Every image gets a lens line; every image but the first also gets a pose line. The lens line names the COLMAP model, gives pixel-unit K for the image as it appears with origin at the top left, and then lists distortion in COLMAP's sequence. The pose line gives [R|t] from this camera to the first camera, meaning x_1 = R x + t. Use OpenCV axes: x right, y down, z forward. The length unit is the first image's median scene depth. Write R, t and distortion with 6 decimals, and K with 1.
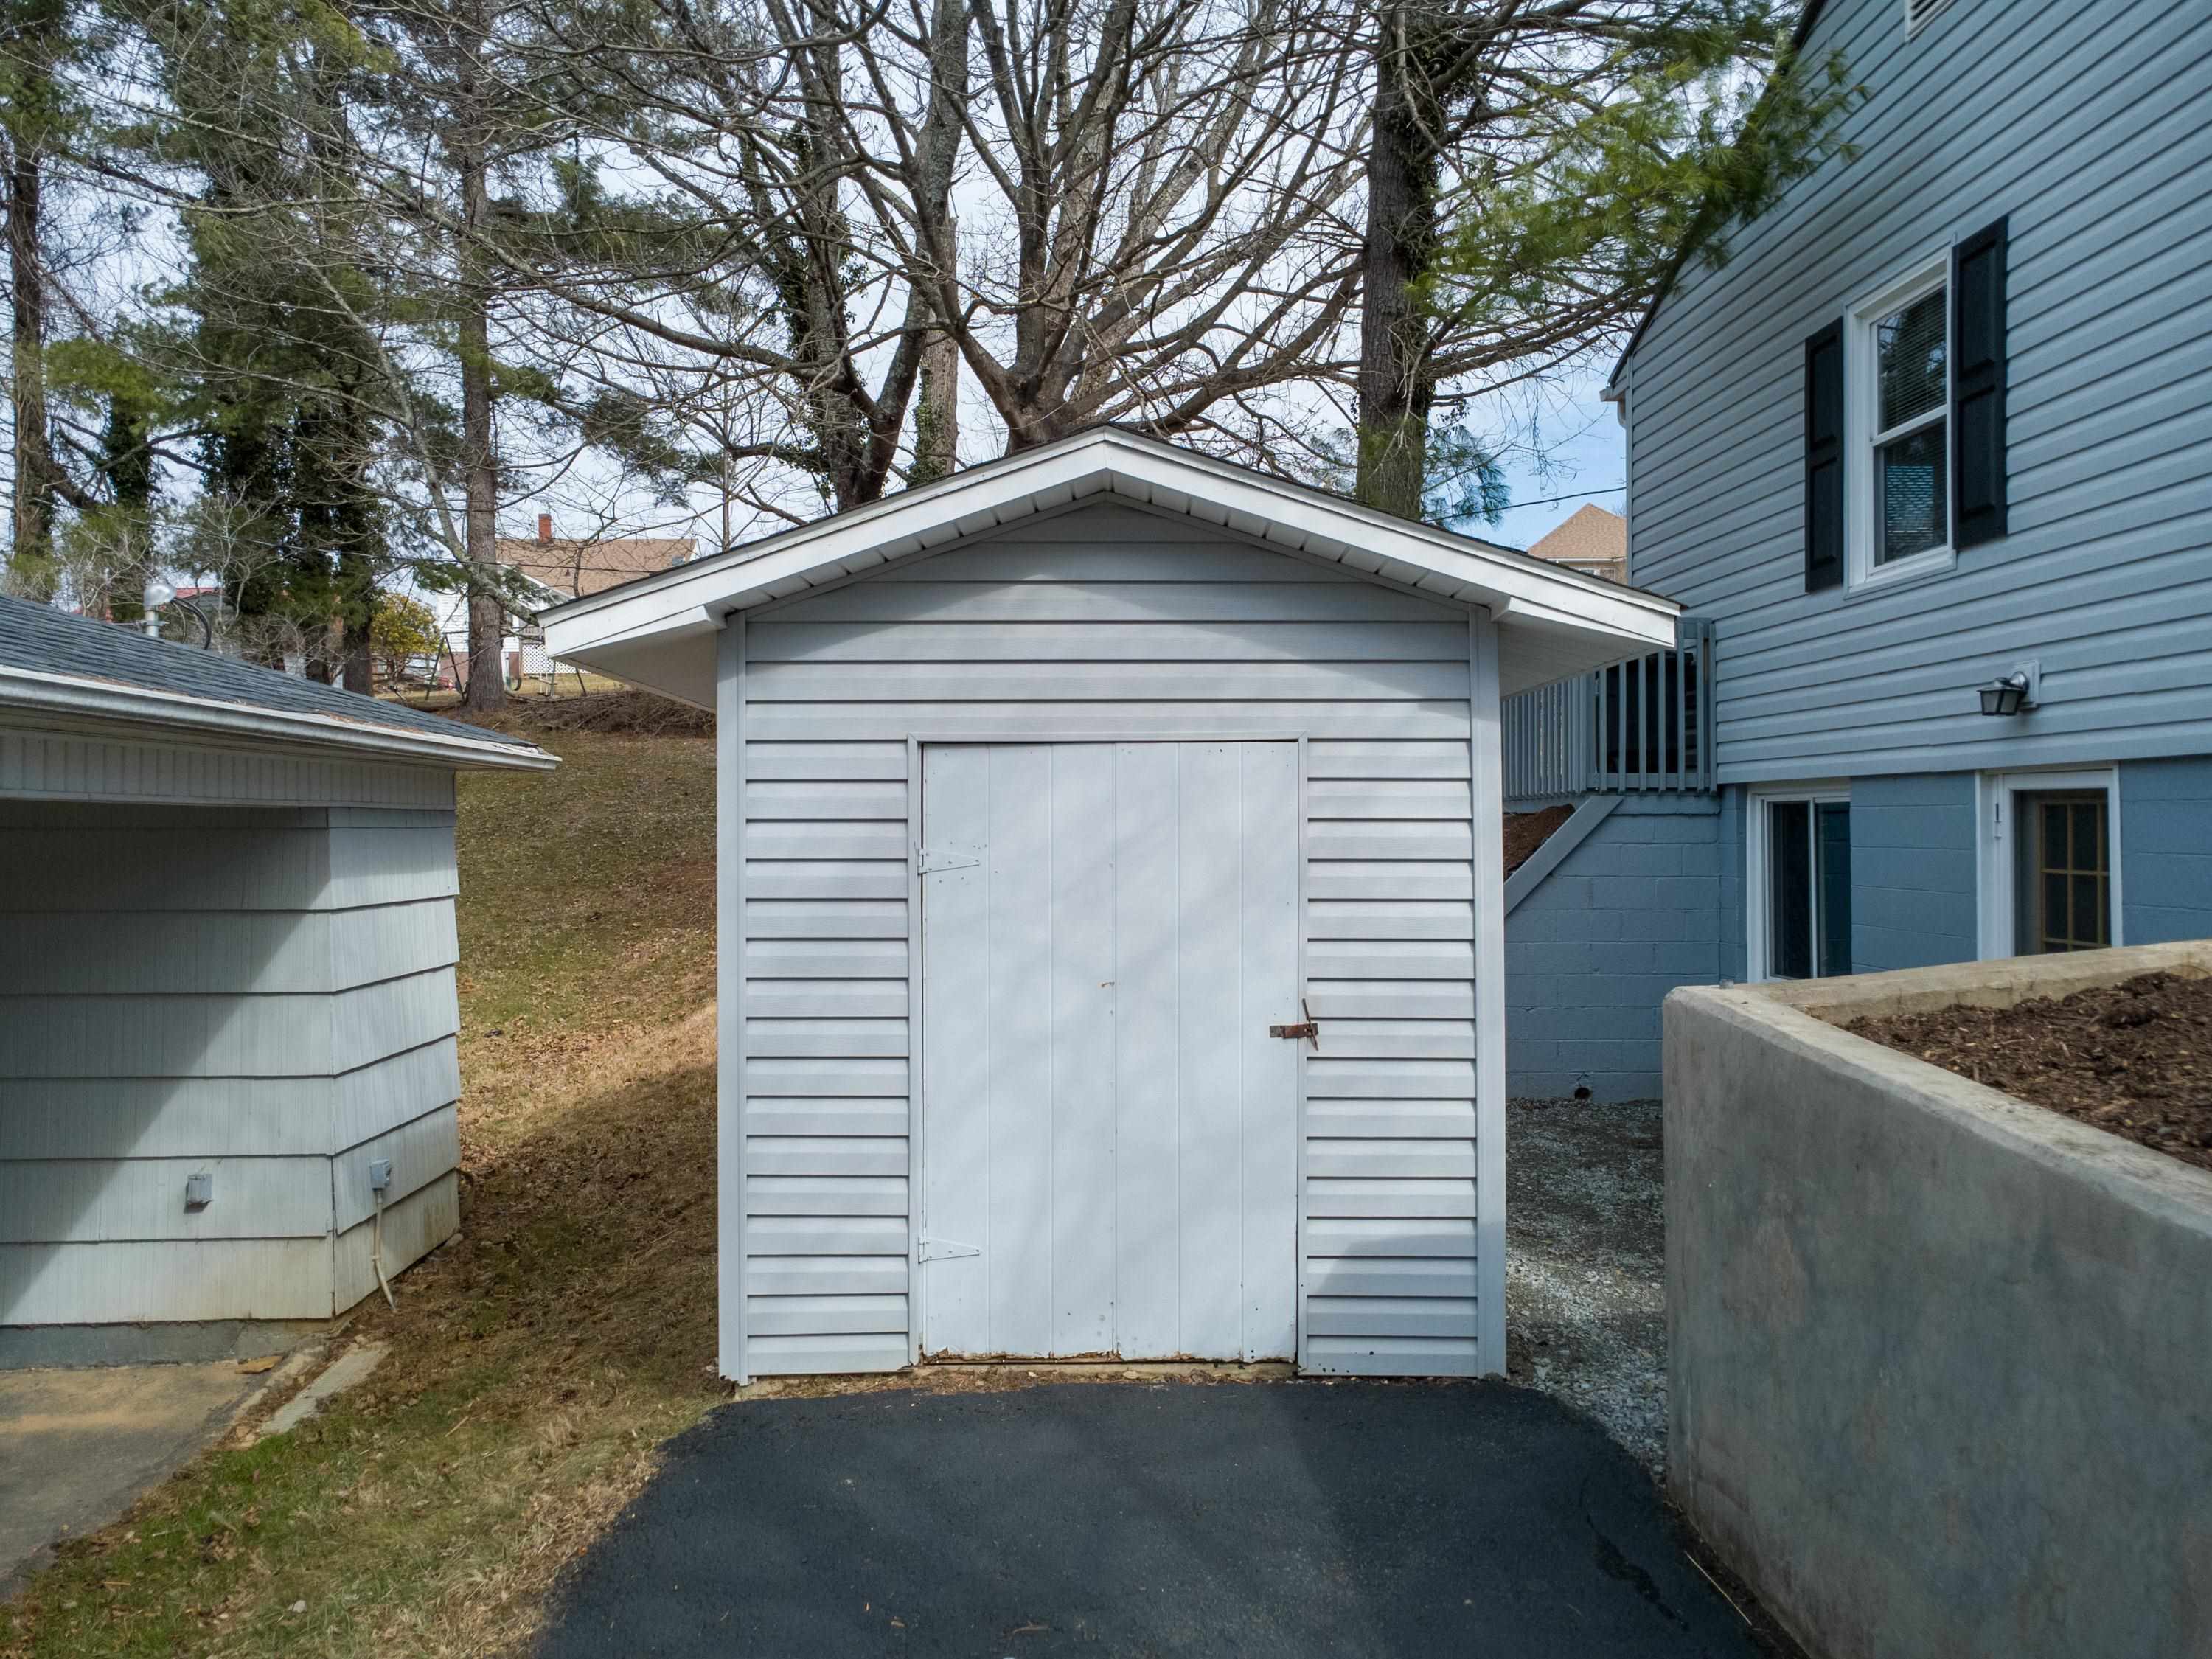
lens RADIAL K [[1561.9, 0, 1108.8], [0, 1561.9, 833.7], [0, 0, 1]] dist [0.003922, 0.003106]
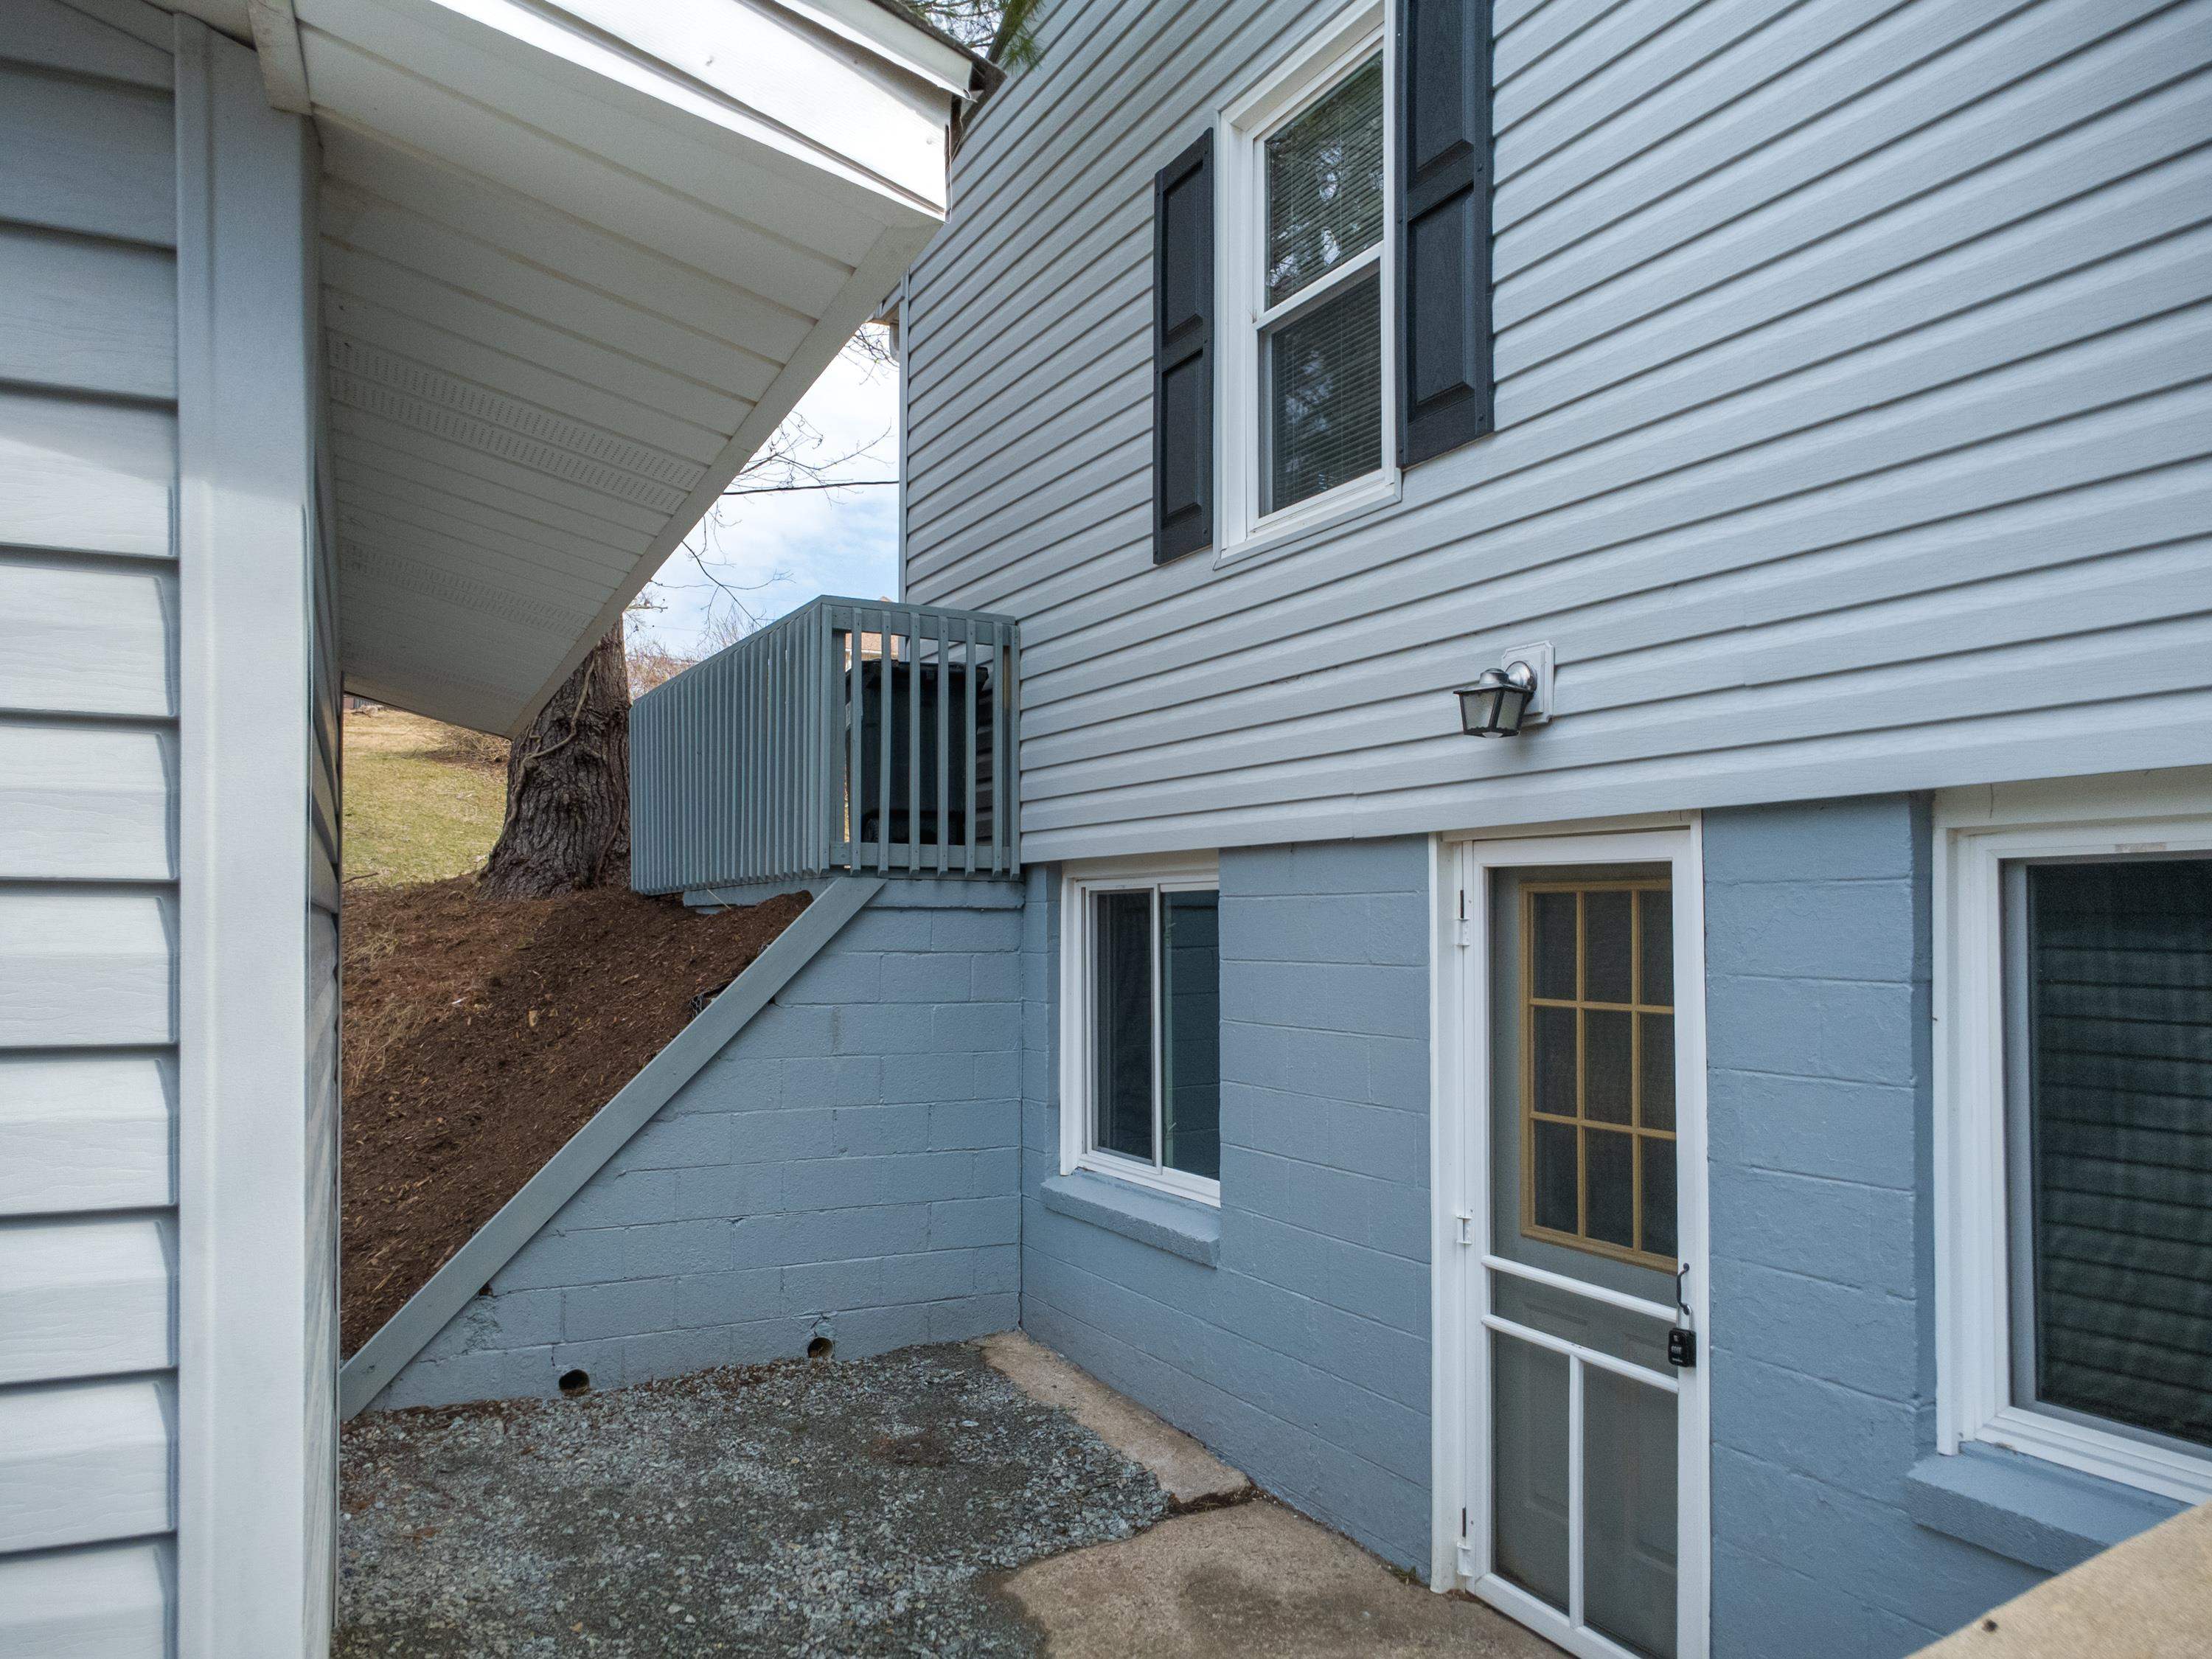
lens RADIAL K [[1561.9, 0, 1112.3], [0, 1561.9, 843.0], [0, 0, 1]] dist [0.003922, 0.003106]
pose [[0.903926, 0.028364, 0.426747, 0.169323], [-0.003030, 0.998198, -0.059928, -0.000745], [-0.427678, 0.052877, 0.902383, 0.461738]]
